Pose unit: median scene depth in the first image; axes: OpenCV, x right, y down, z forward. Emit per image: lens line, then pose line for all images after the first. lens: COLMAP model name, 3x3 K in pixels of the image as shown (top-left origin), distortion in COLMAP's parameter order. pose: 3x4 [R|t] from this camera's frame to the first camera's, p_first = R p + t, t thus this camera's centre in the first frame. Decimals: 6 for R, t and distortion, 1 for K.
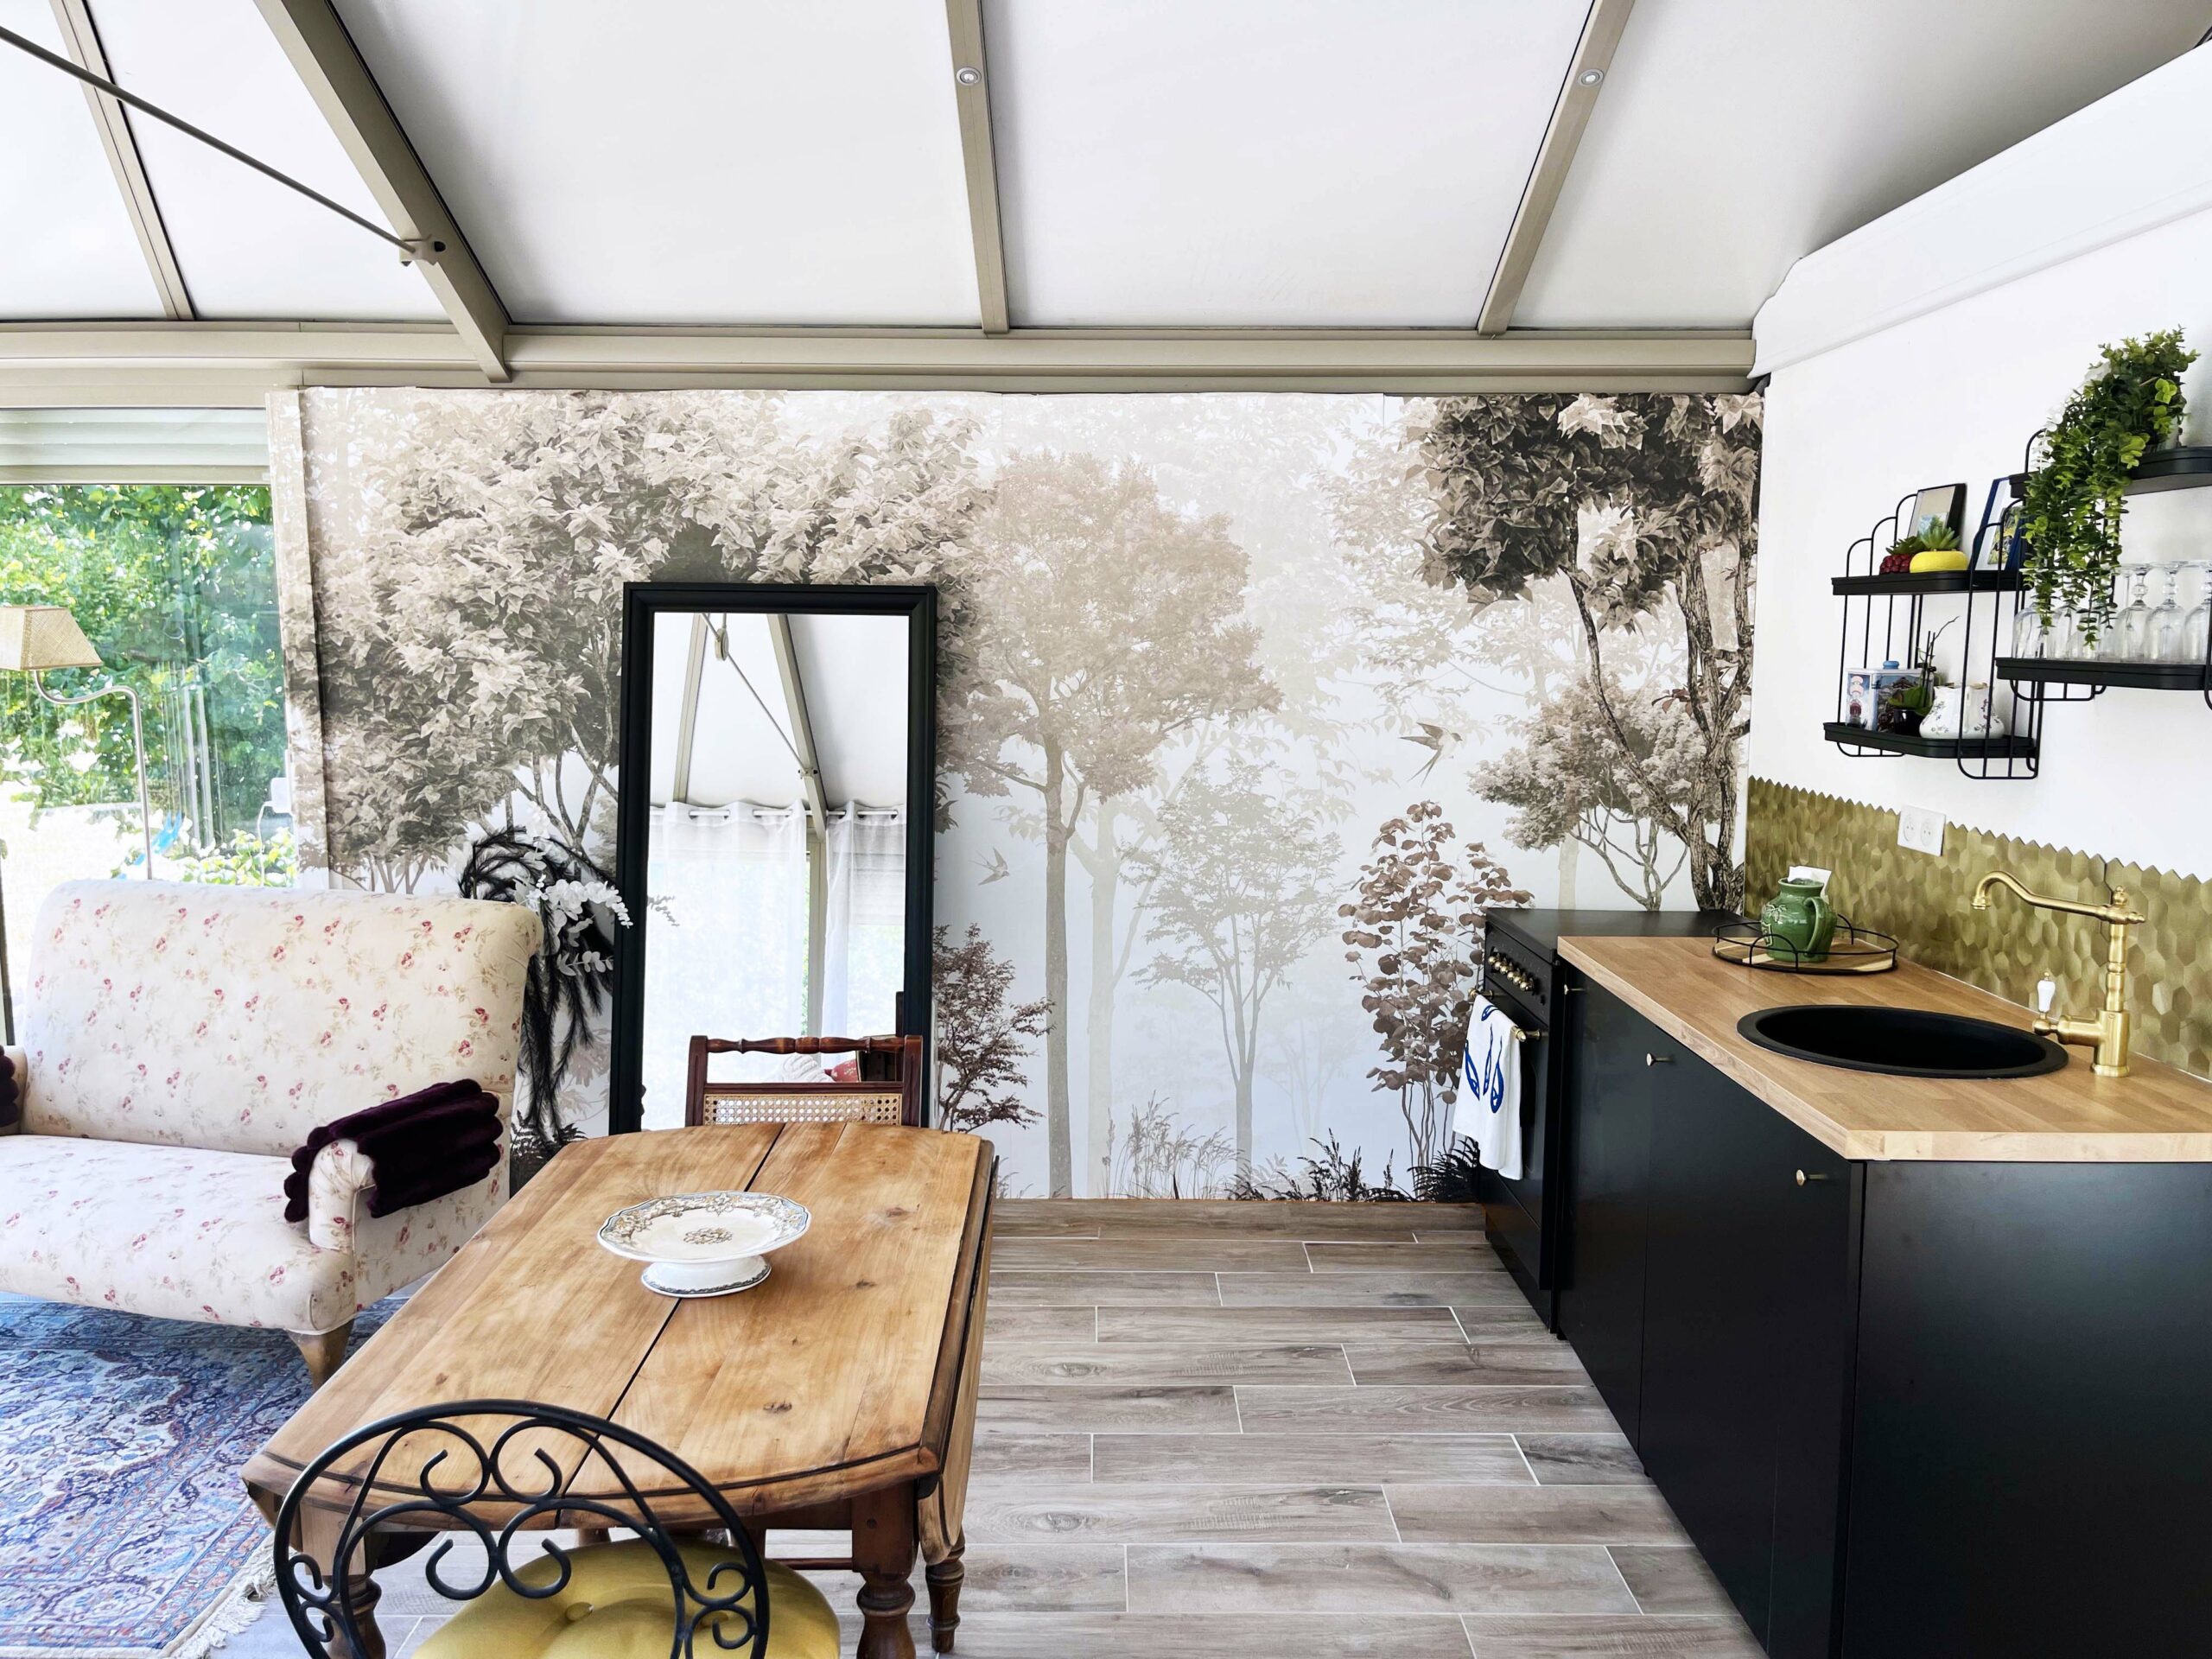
lens RADIAL K [[1694.1, 0, 1116.1], [0, 1694.1, 838.3], [0, 0, 1]] dist [0.062241, -0.083963]
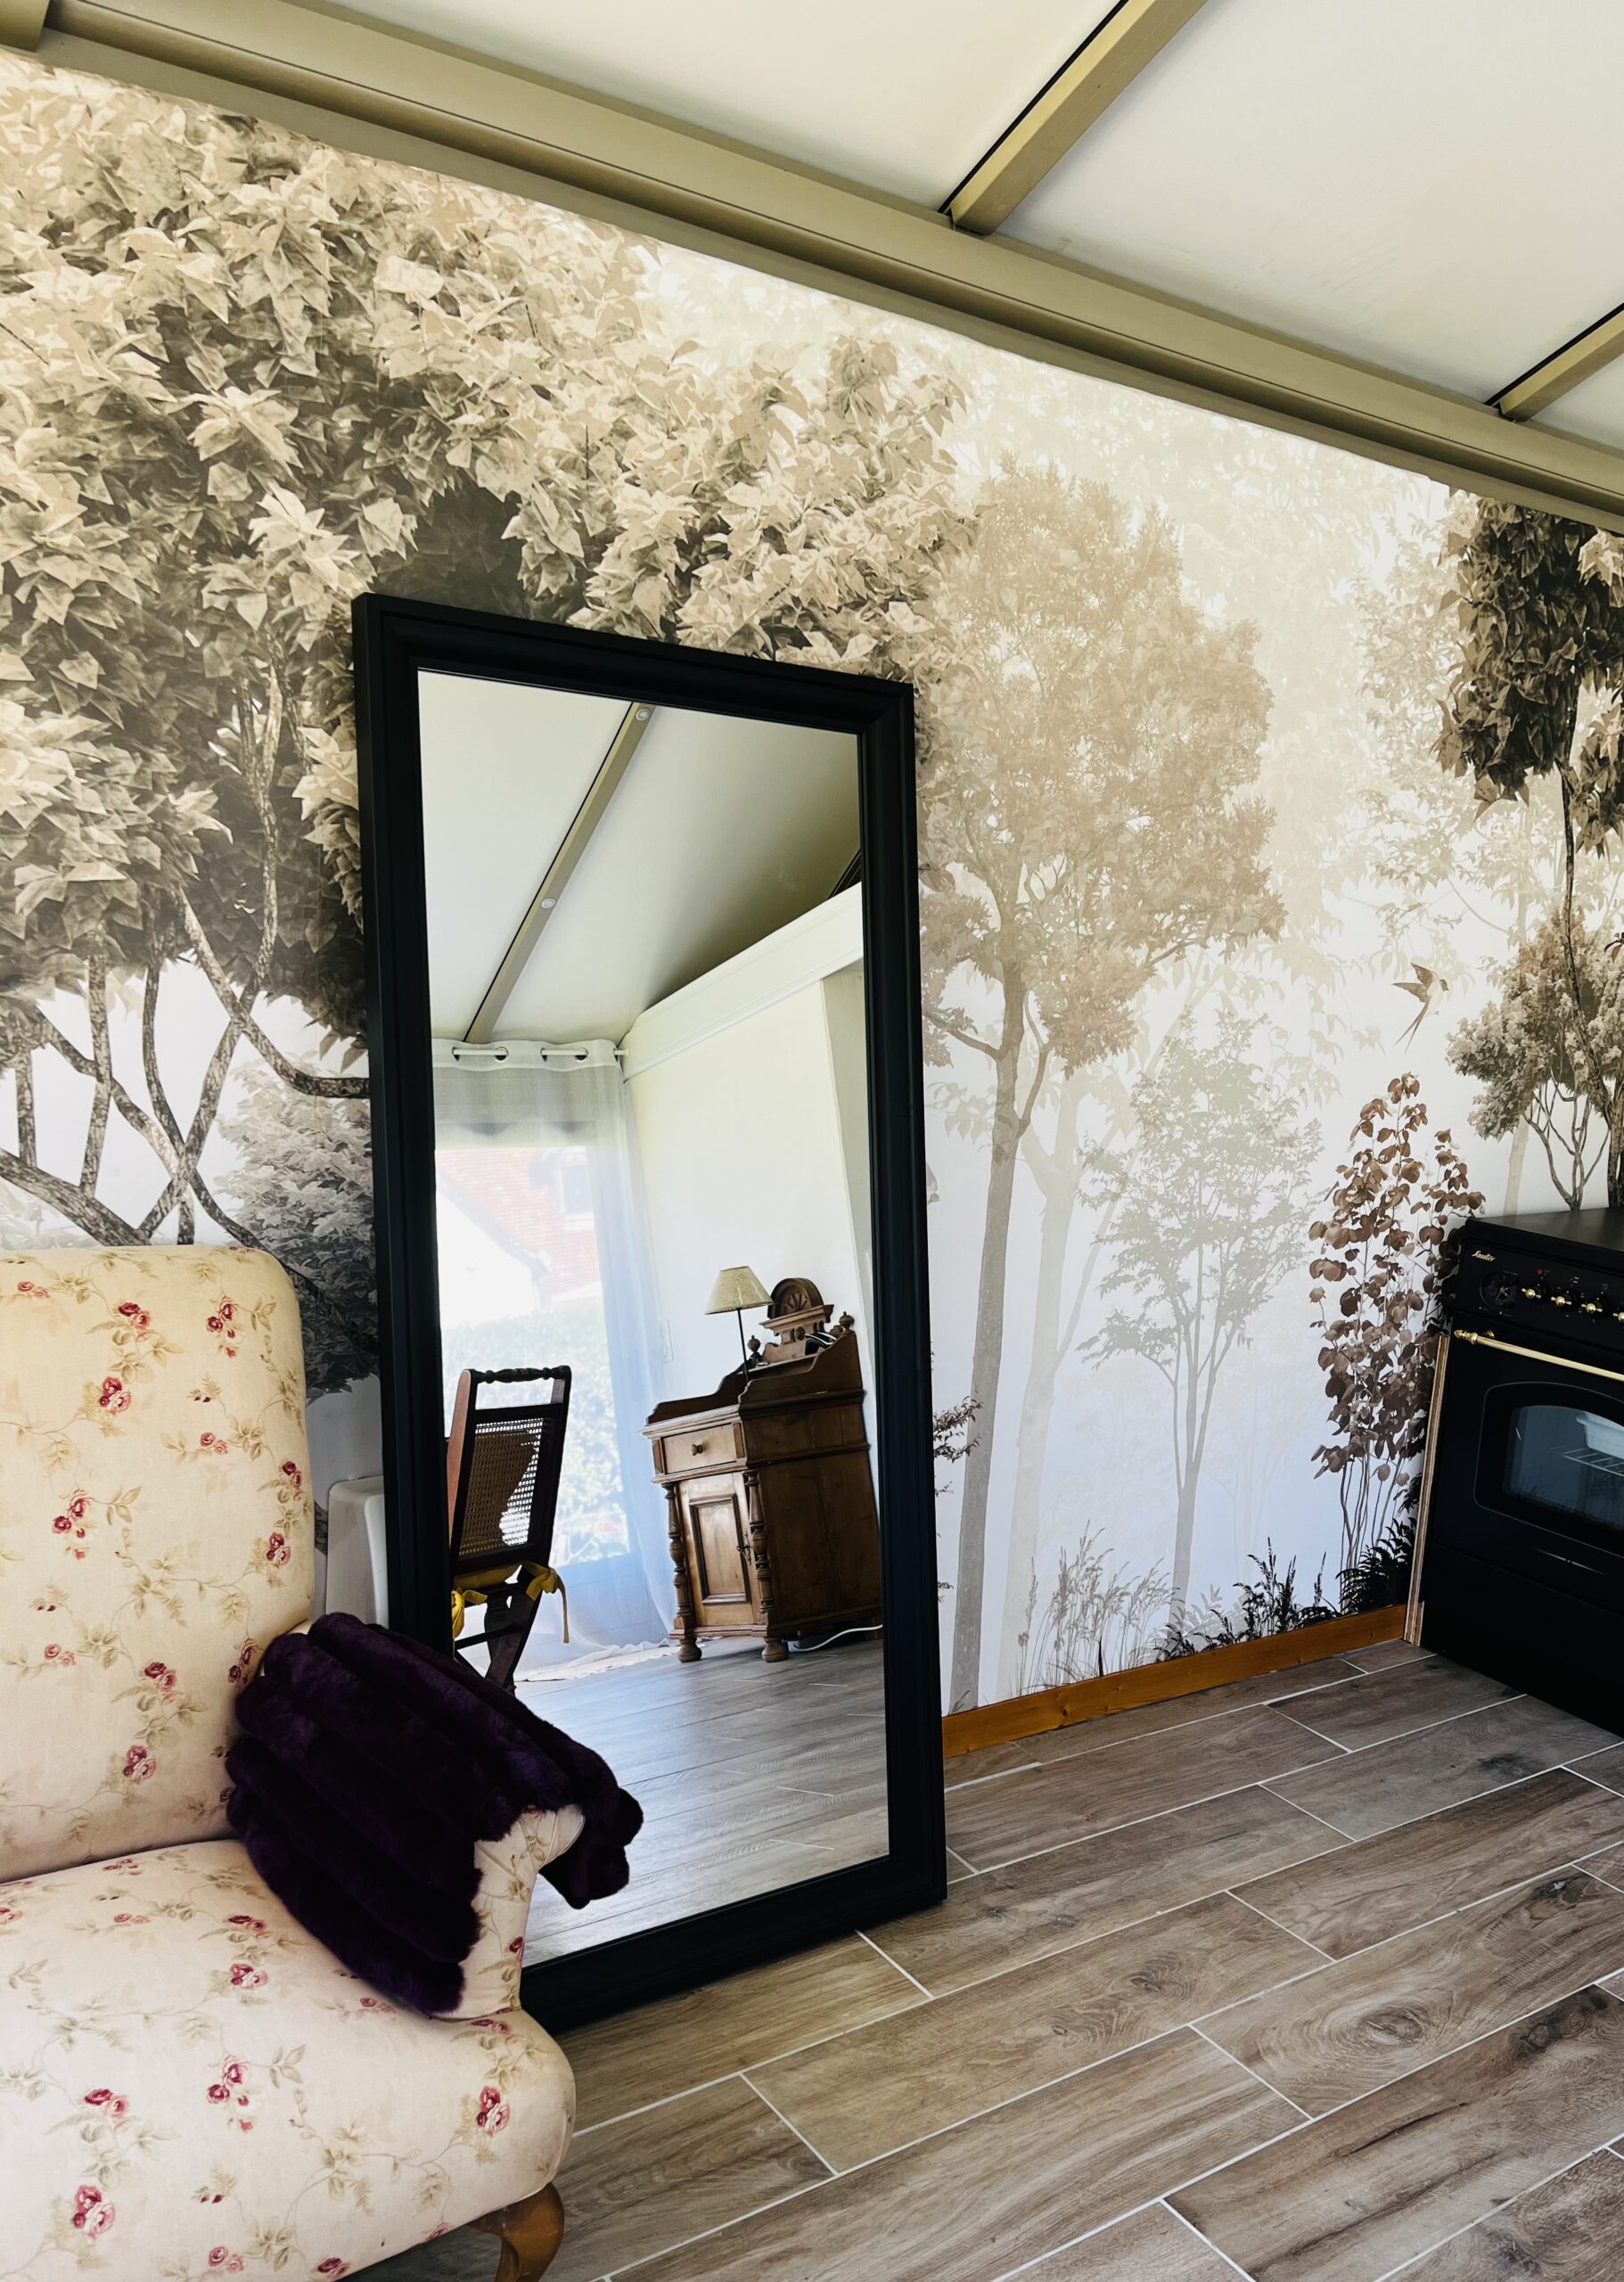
lens RADIAL K [[1749.6, 0, 850.9], [0, 1749.6, 1207.6], [0, 0, 1]] dist [0.041243, -0.037262]
pose [[0.825952, -0.042208, 0.562158, -0.439129], [0.001131, 0.997315, 0.073219, -0.020431], [-0.563740, -0.059840, 0.823782, 0.523837]]
